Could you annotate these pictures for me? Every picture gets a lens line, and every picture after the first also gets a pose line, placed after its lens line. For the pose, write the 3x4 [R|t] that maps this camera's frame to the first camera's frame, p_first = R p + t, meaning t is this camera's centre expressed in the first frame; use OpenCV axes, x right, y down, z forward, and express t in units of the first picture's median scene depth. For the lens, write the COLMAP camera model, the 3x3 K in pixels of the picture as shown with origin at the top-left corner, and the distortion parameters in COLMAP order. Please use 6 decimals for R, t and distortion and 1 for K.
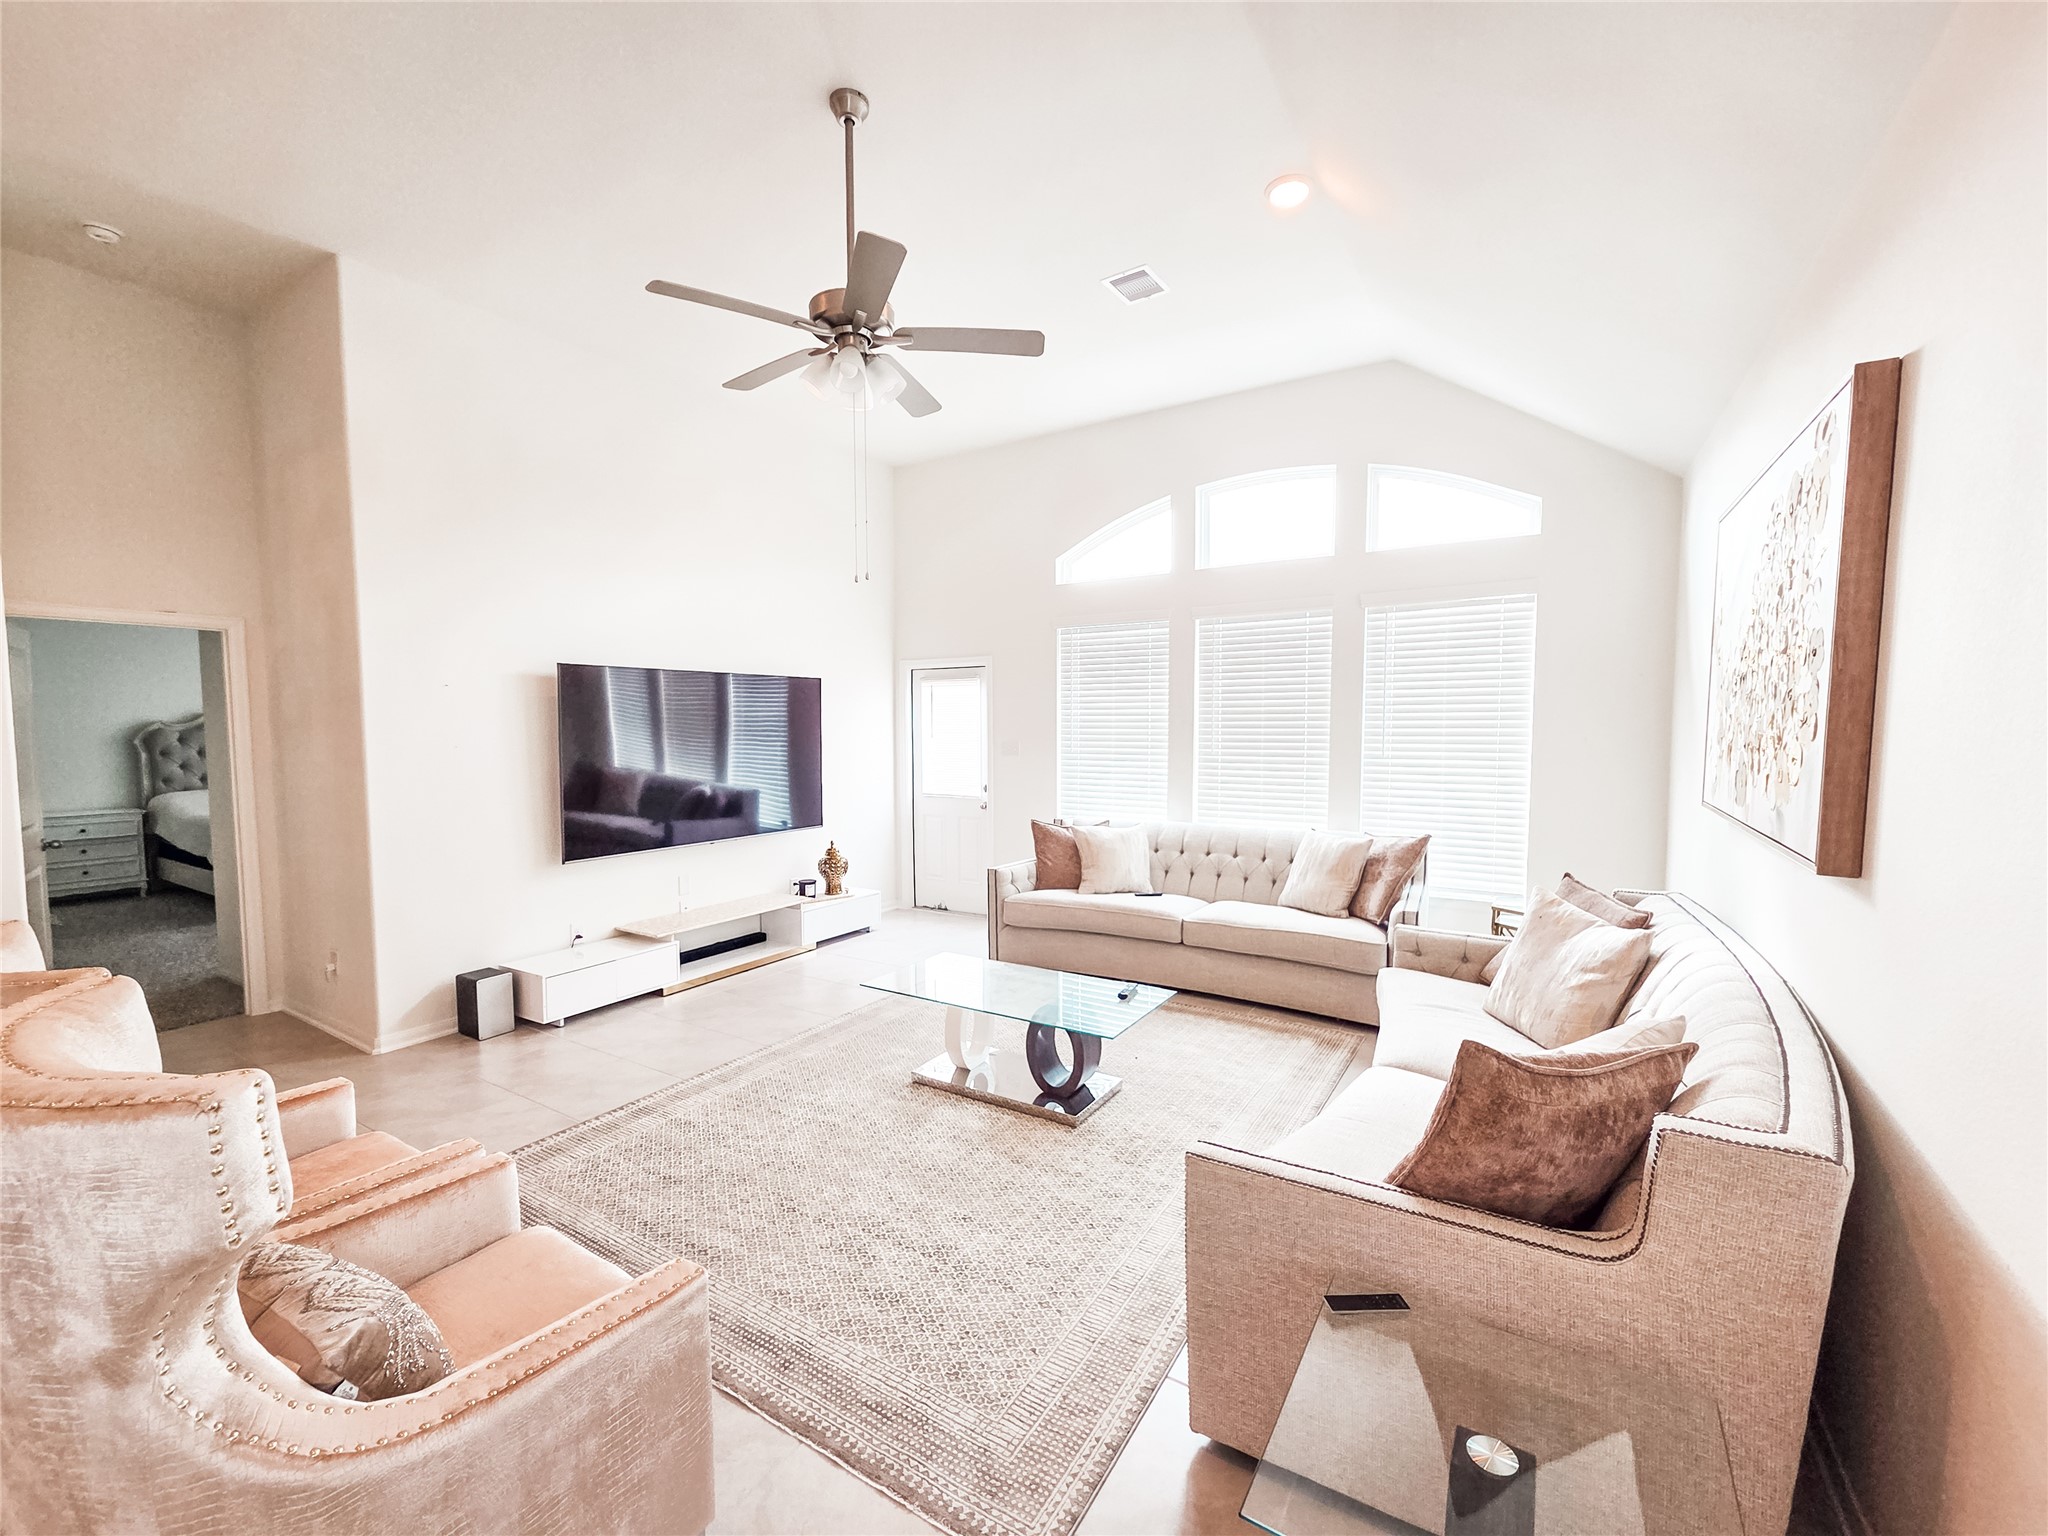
lens RADIAL K [[841.7, 0, 1021.6], [0, 841.7, 780.1], [0, 0, 1]] dist [0.000019, -0.000430]
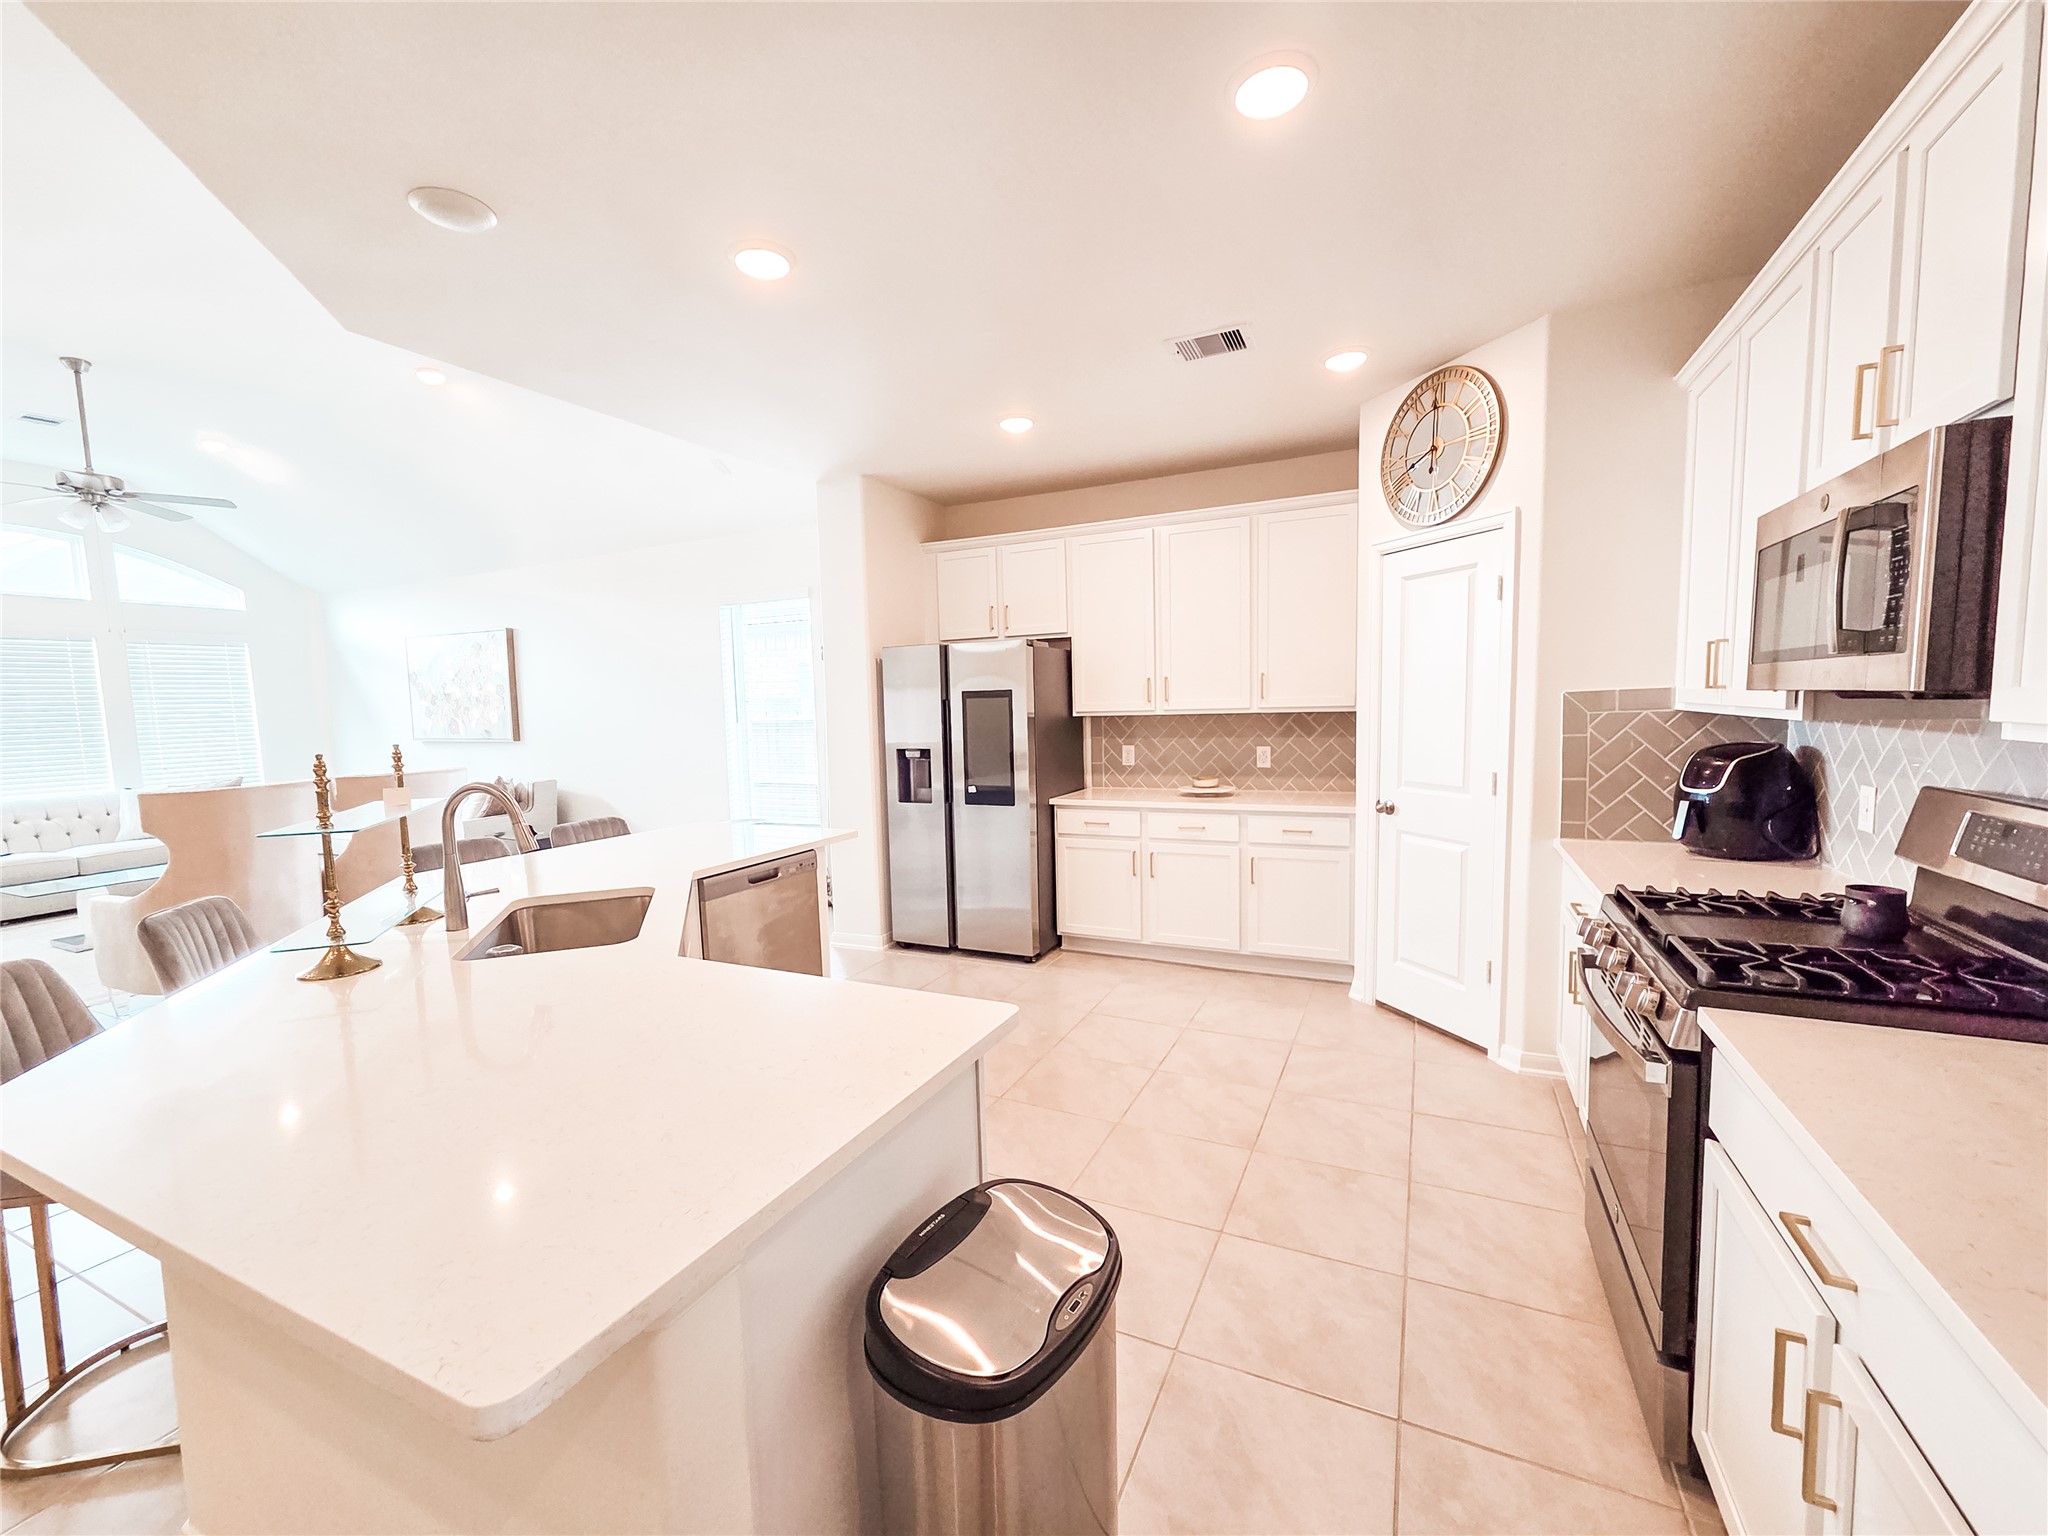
lens RADIAL K [[841.7, 0, 1021.6], [0, 841.7, 780.1], [0, 0, 1]] dist [0.000019, -0.000430]
pose [[-0.111744, -0.085058, 0.990090, -1.268310], [0.092574, 0.991106, 0.095593, 0.046941], [-0.989416, 0.102339, -0.102876, -0.392129]]
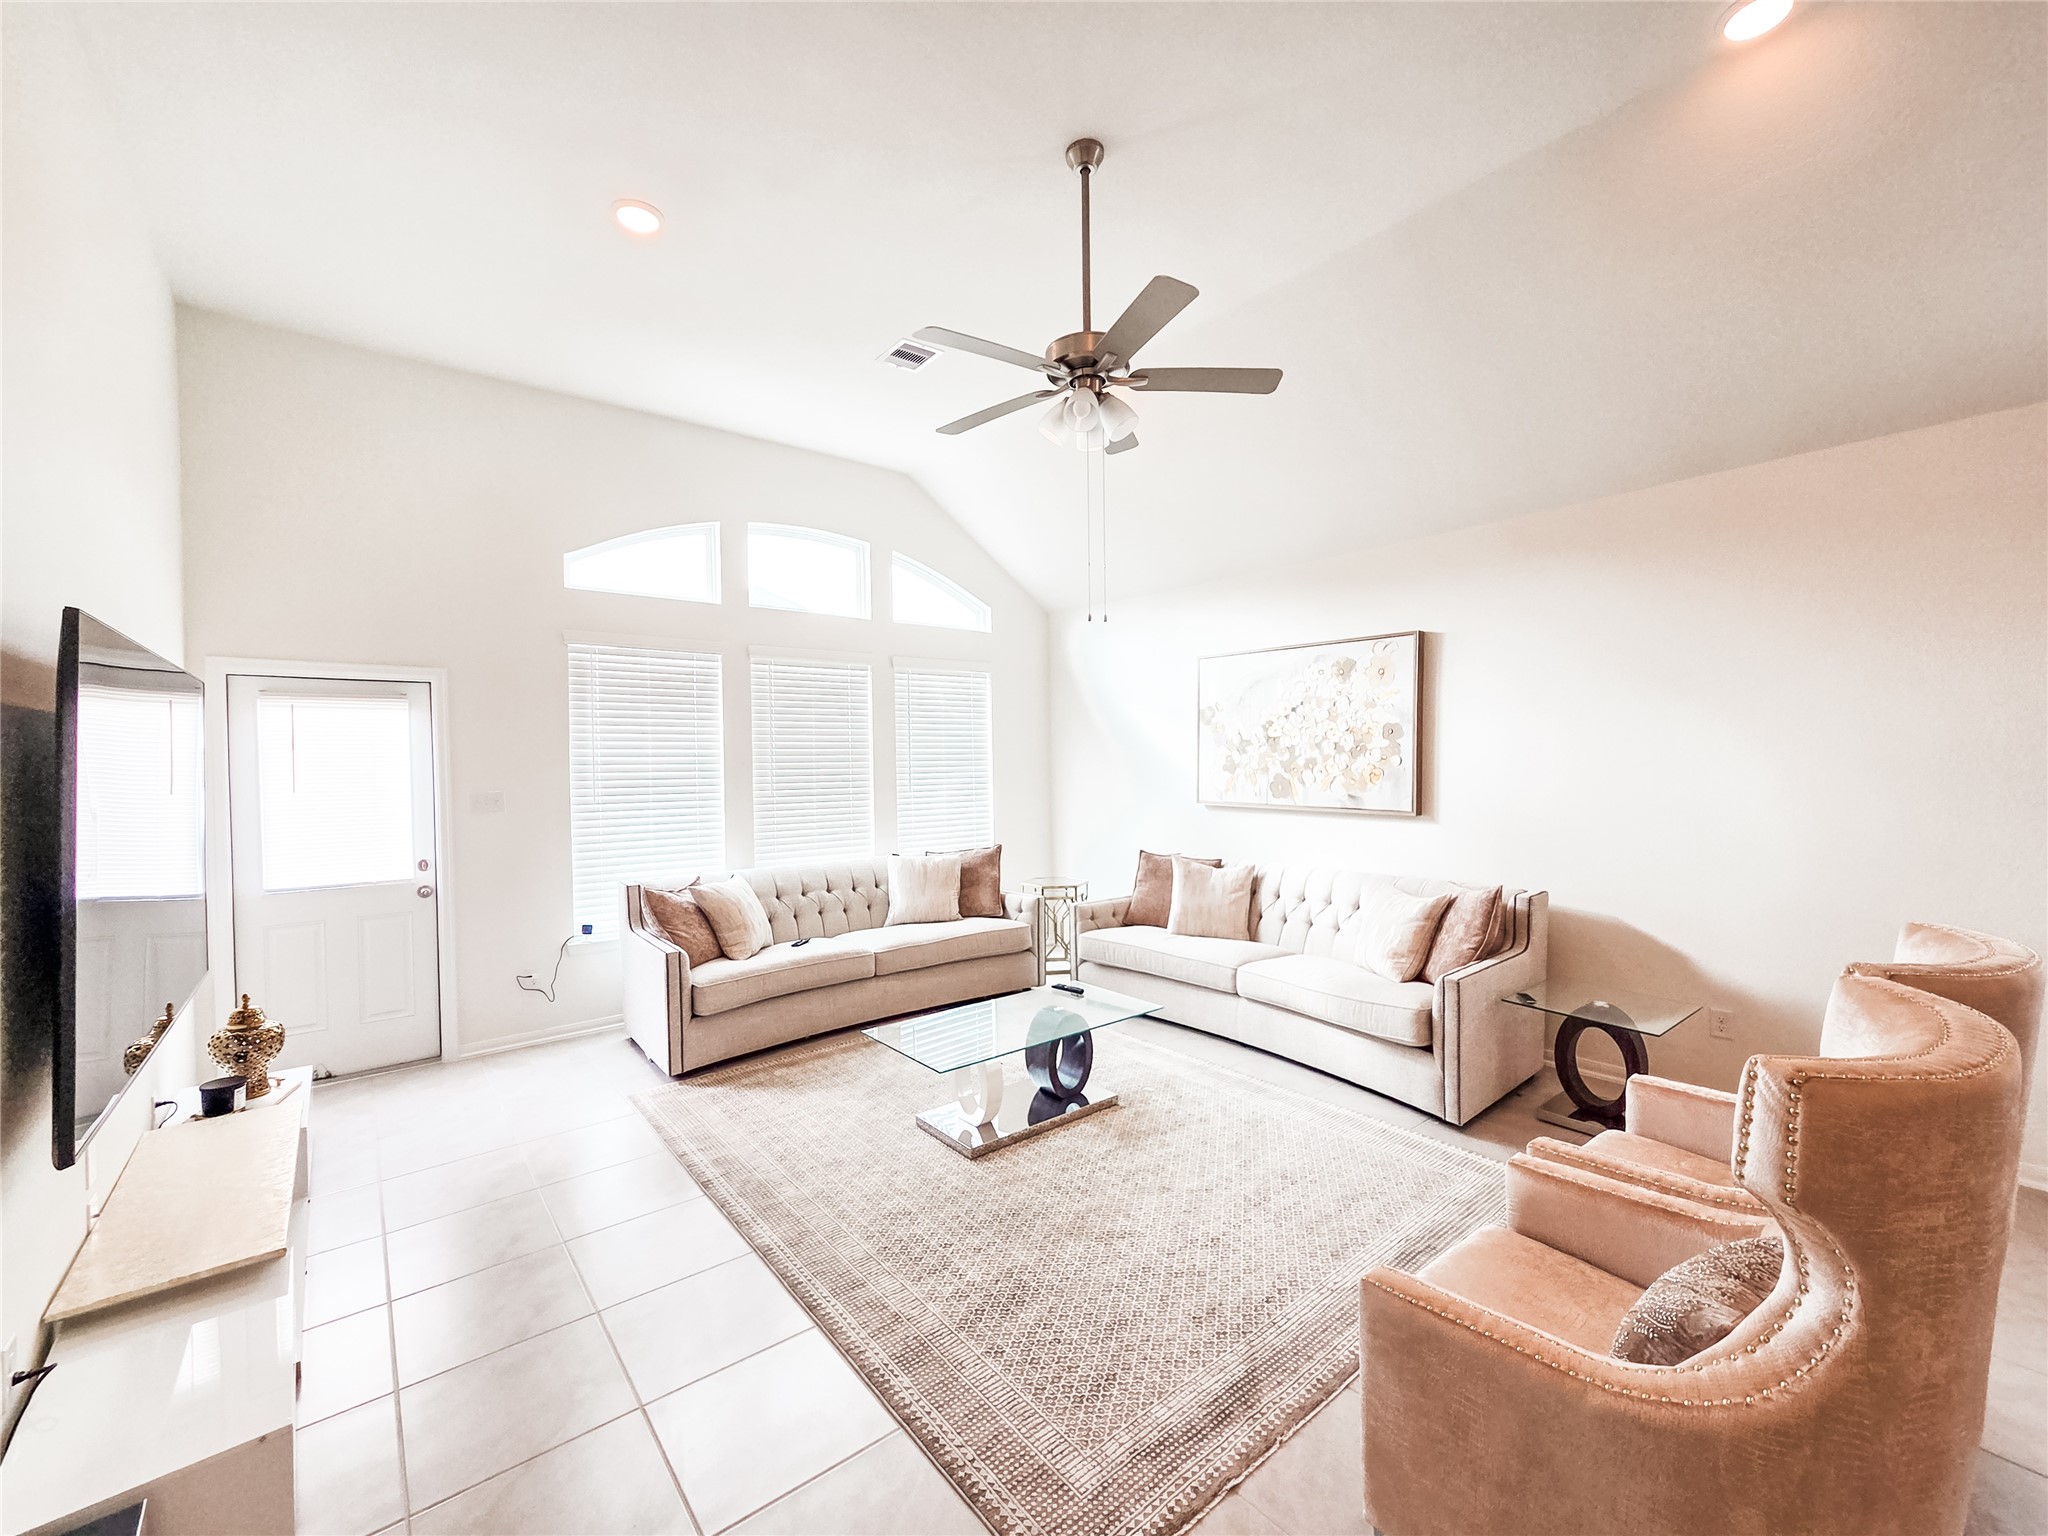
lens RADIAL K [[836.7, 0, 1023.4], [0, 836.7, 775.5], [0, 0, 1]] dist [-0.001118, -0.000316]
pose [[0.328024, -0.017604, 0.944505, -0.673234], [0.071725, 0.997404, -0.006320, -0.030071], [-0.941942, 0.069818, 0.328436, 0.444970]]
